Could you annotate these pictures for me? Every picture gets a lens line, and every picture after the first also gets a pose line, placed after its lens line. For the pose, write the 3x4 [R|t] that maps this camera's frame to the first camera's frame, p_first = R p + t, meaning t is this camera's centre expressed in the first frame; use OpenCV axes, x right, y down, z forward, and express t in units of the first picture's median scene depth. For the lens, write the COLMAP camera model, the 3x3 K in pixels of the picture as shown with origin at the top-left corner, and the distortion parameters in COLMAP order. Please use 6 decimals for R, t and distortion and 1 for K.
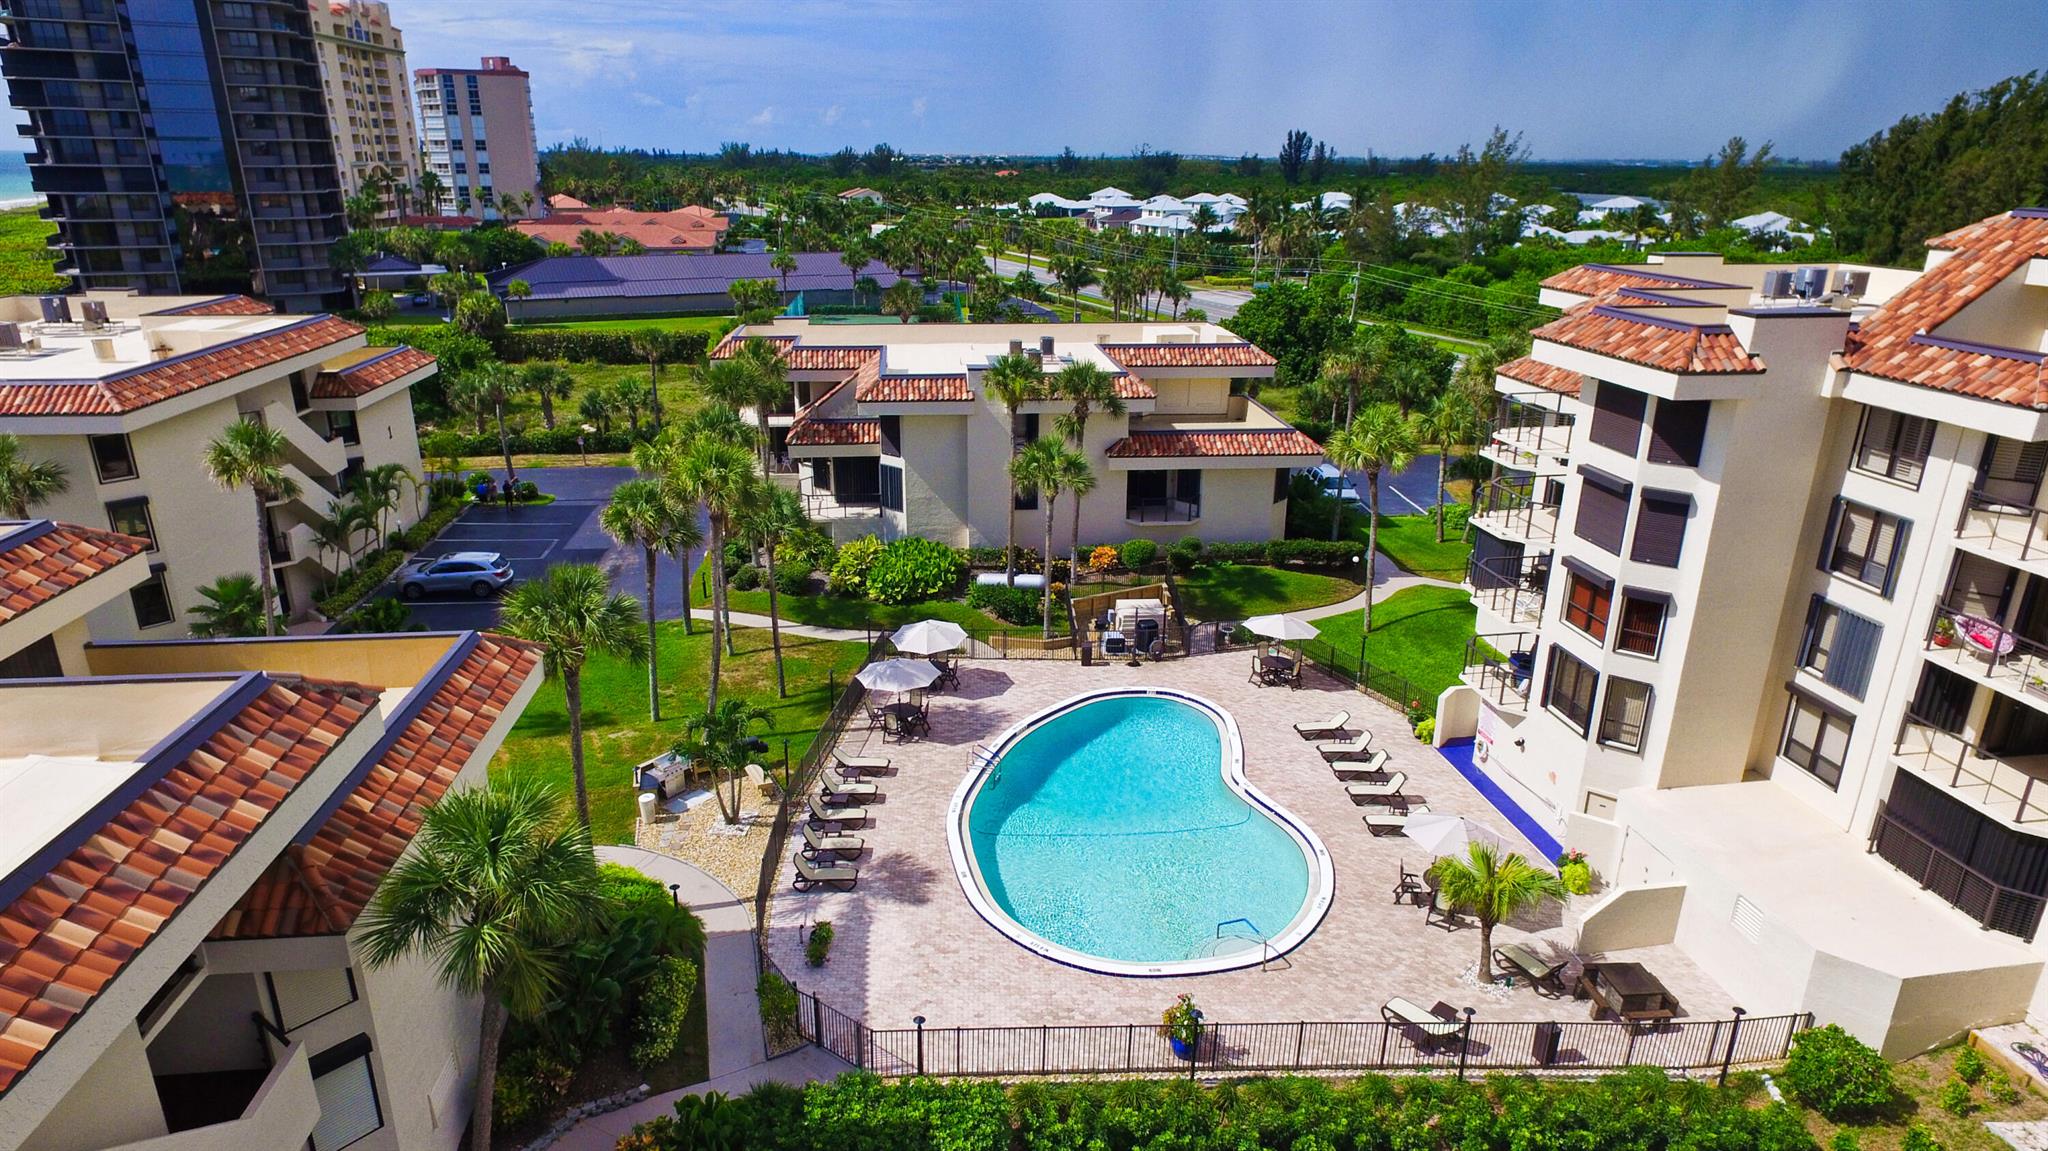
lens RADIAL K [[1214.5, 0, 1024.0], [0, 1214.5, 575.5], [0, 0, 1]] dist [-0.000292, 0.000199]
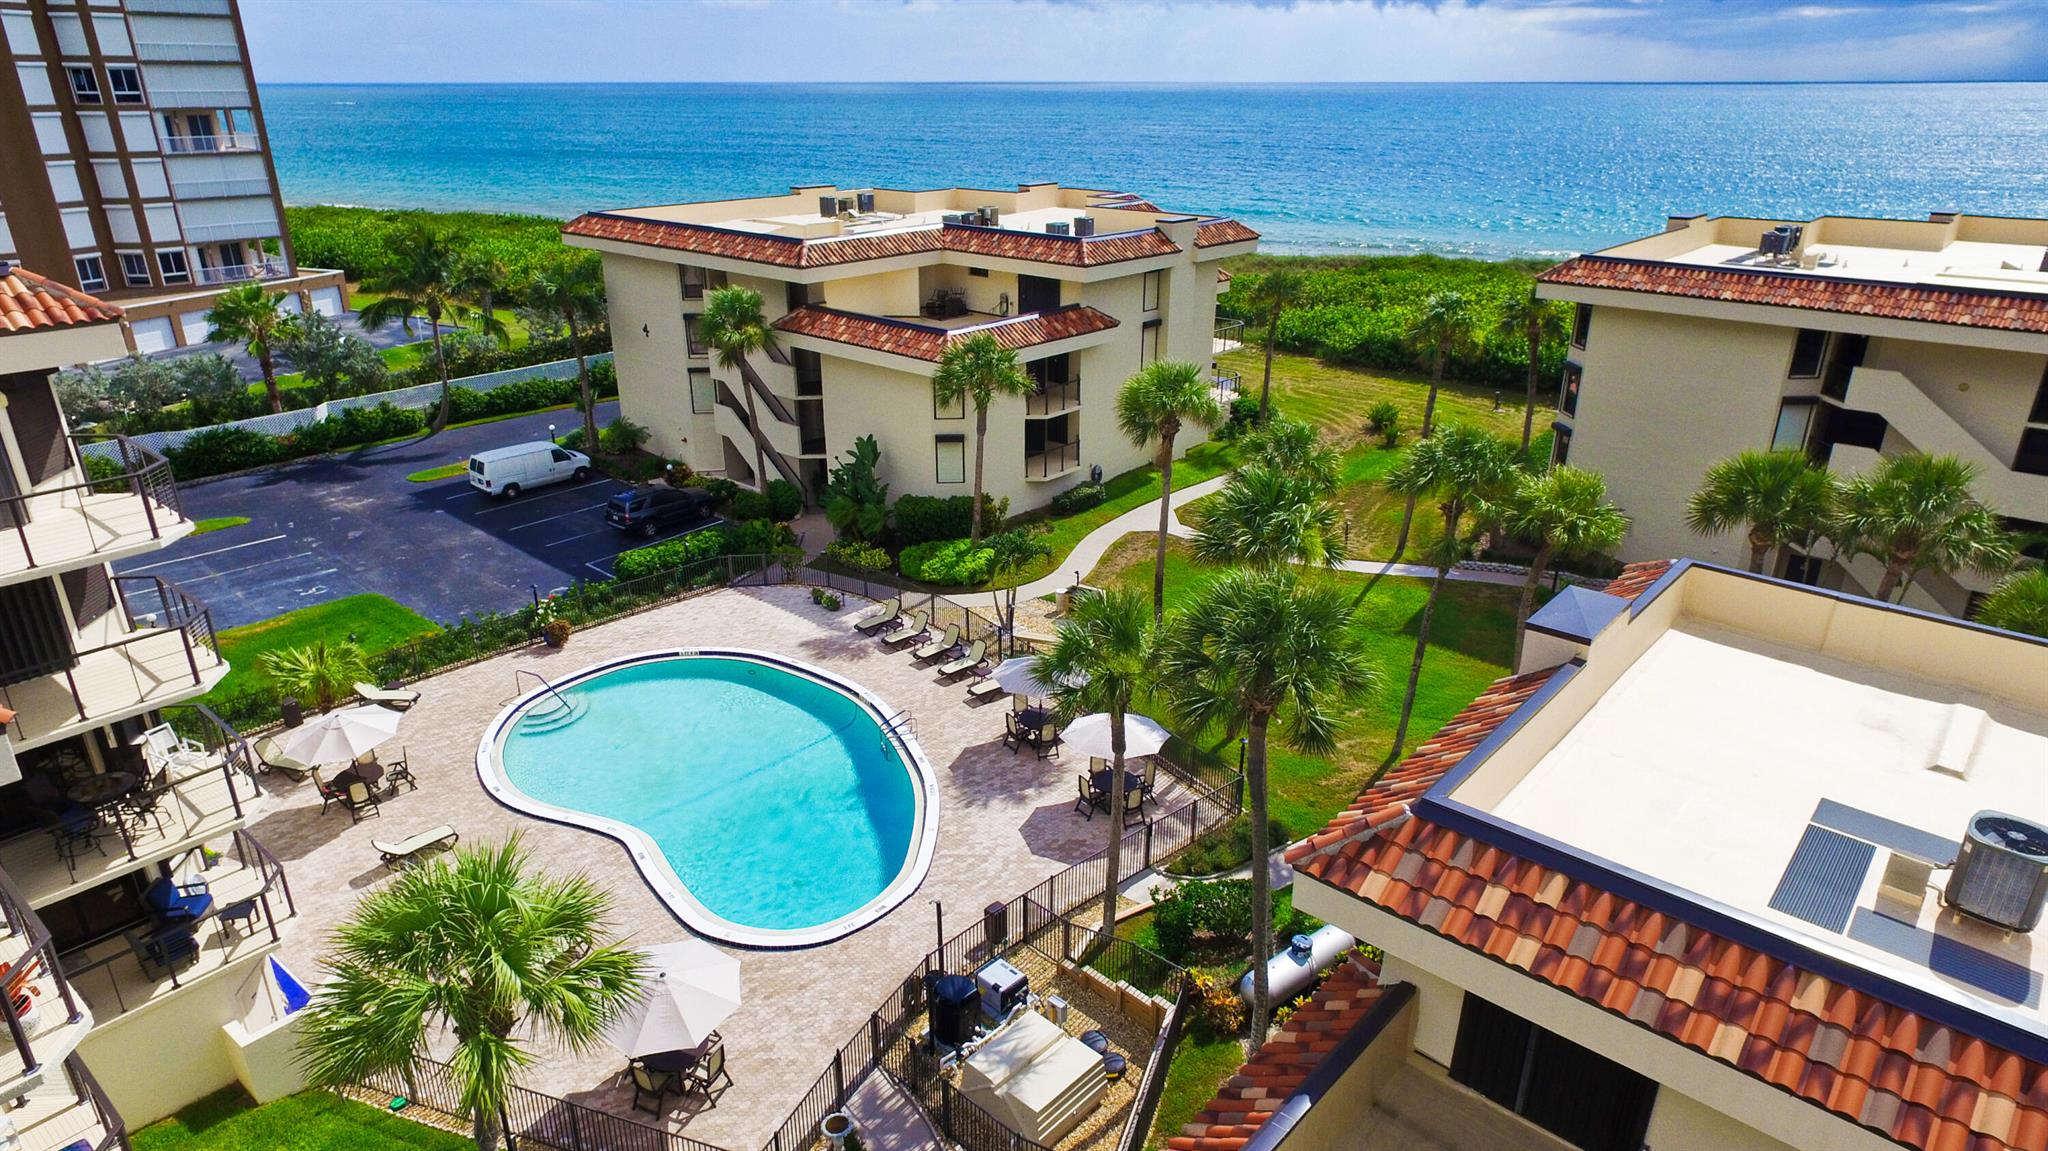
lens RADIAL K [[1214.5, 0, 1024.0], [0, 1214.5, 575.5], [0, 0, 1]] dist [-0.000292, 0.000199]
pose [[-0.747893, 0.241022, -0.618518, 0.514683], [-0.219197, 0.789827, 0.572823, -0.574814], [0.626585, 0.563987, -0.537875, 1.741442]]
